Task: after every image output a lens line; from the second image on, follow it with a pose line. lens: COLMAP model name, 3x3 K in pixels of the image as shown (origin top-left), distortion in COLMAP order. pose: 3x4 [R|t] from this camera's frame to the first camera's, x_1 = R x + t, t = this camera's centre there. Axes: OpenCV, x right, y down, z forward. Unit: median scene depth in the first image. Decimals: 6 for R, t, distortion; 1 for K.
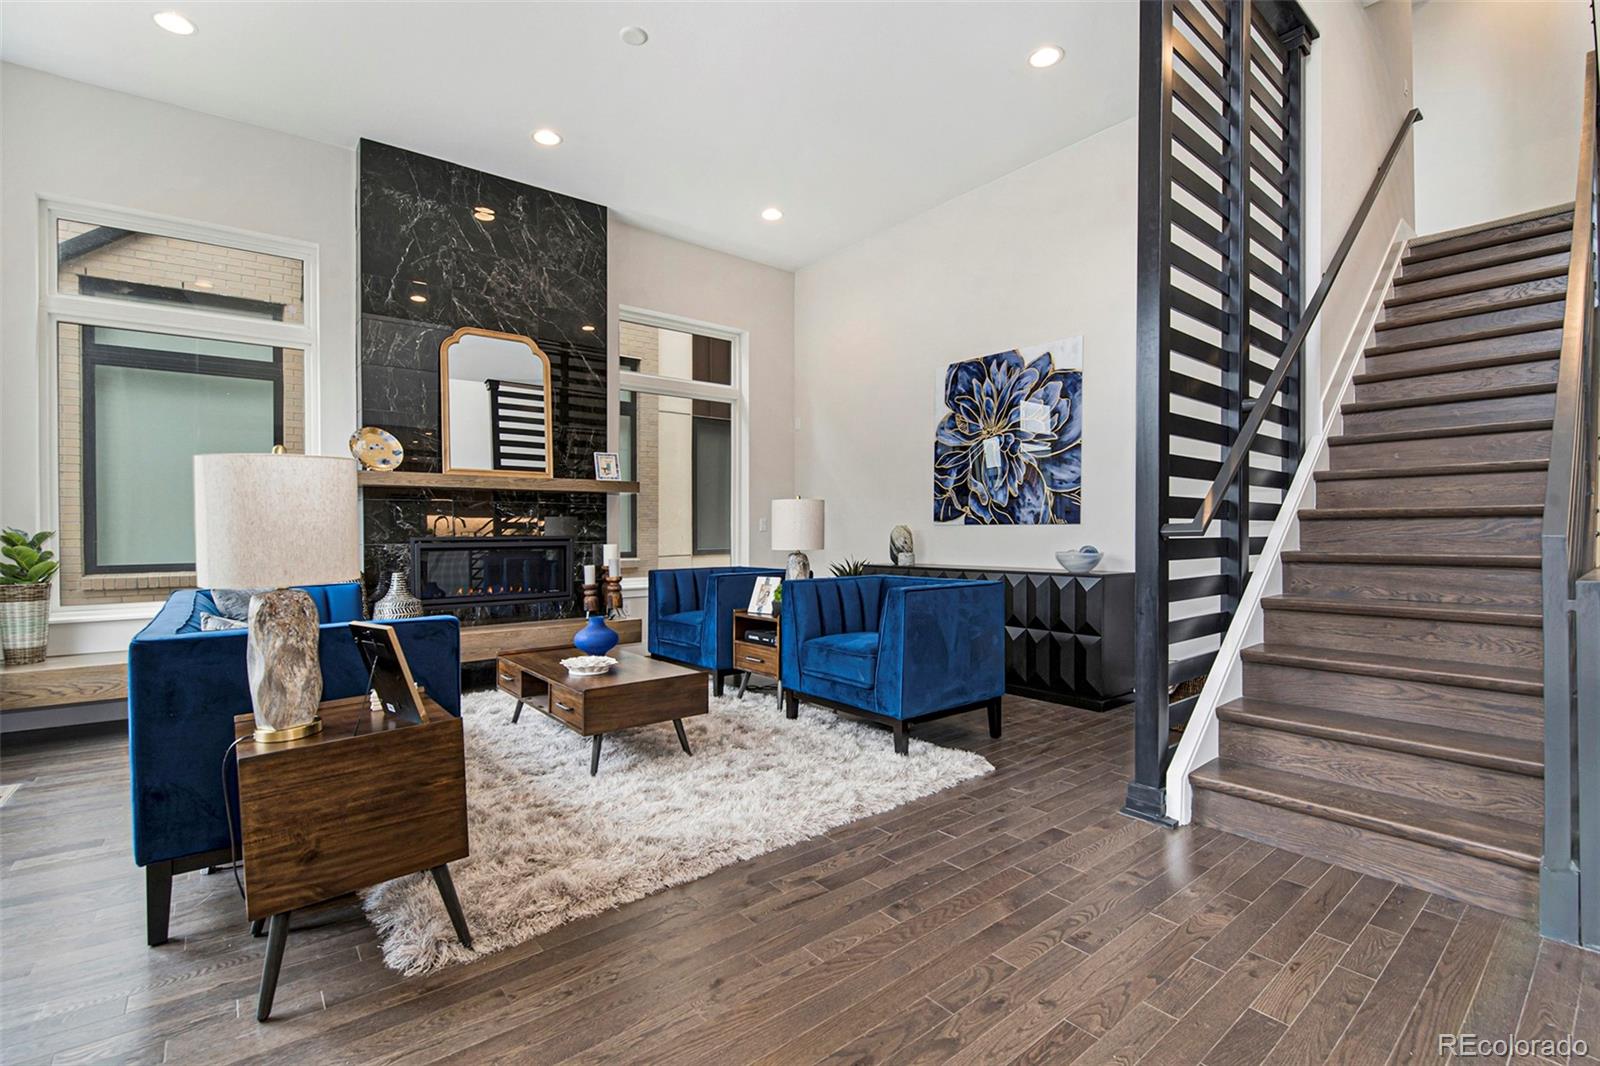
lens RADIAL K [[711.9, 0, 795.4], [0, 711.9, 542.9], [0, 0, 1]] dist [0.002426, -0.007416]
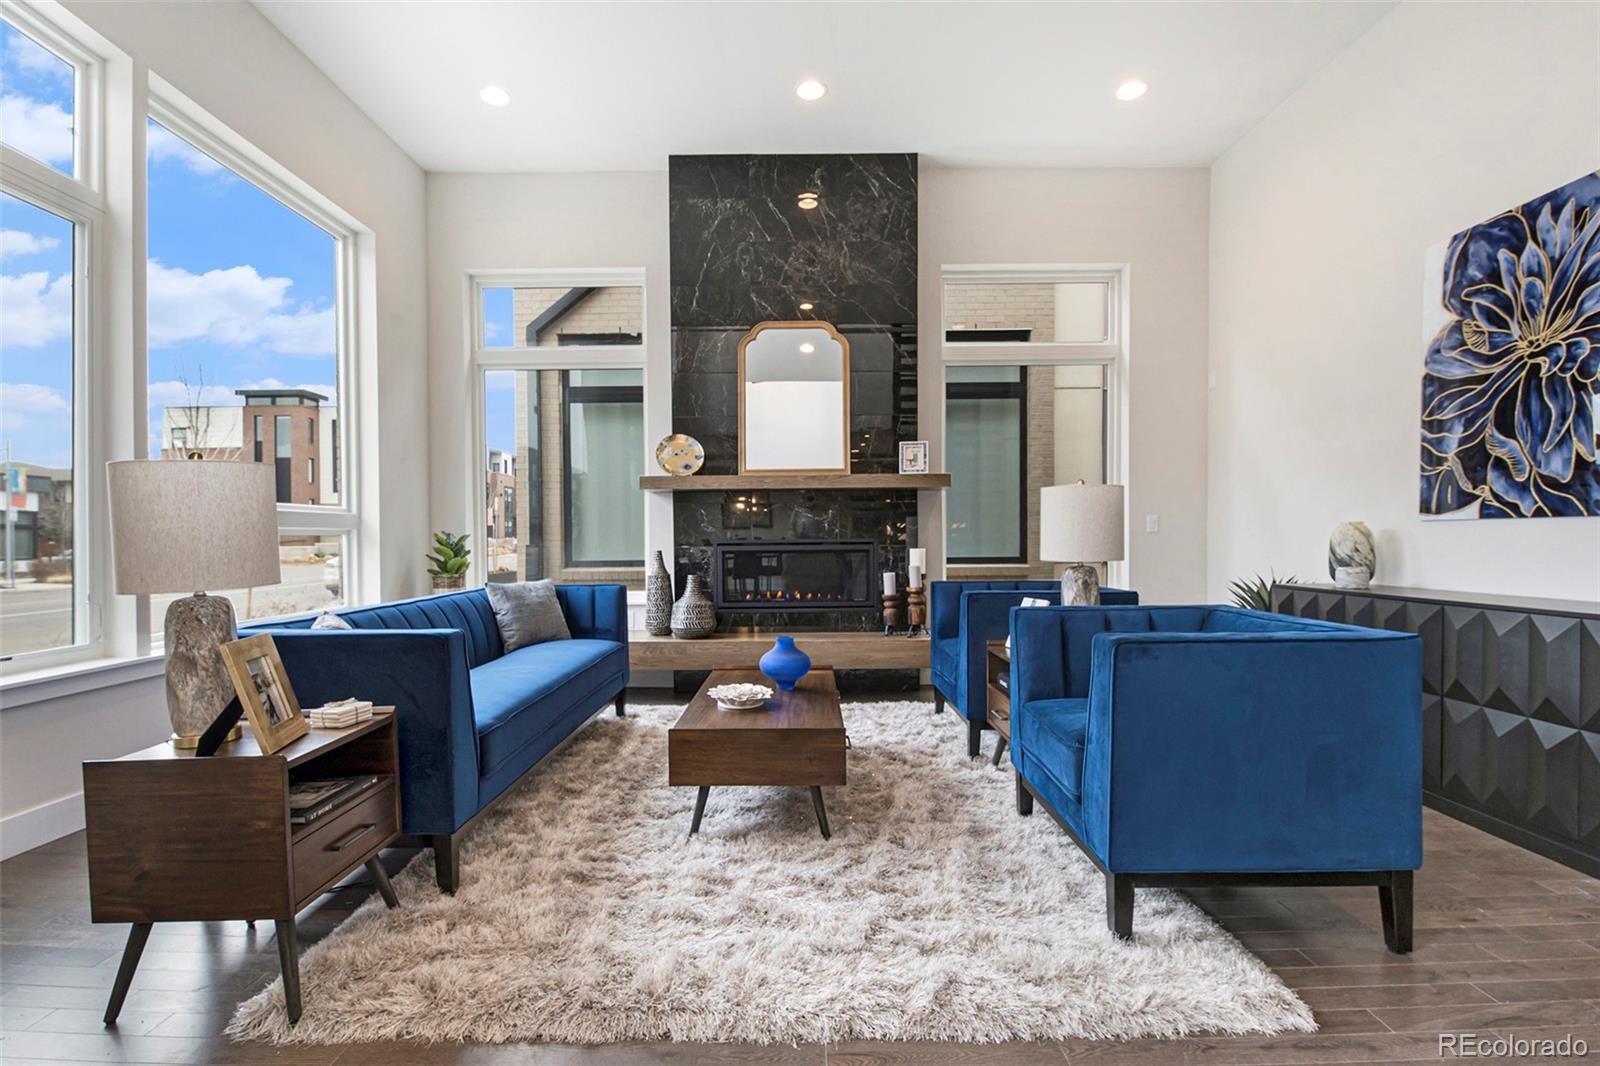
lens RADIAL K [[747.1, 0, 800.0], [0, 747.1, 533.0], [0, 0, 1]] dist [0.039525, -0.018284]
pose [[0.791623, -0.004073, -0.610996, 0.184736], [-0.006005, 0.999878, -0.014445, -0.002878], [0.610980, 0.015104, 0.791502, 0.219396]]
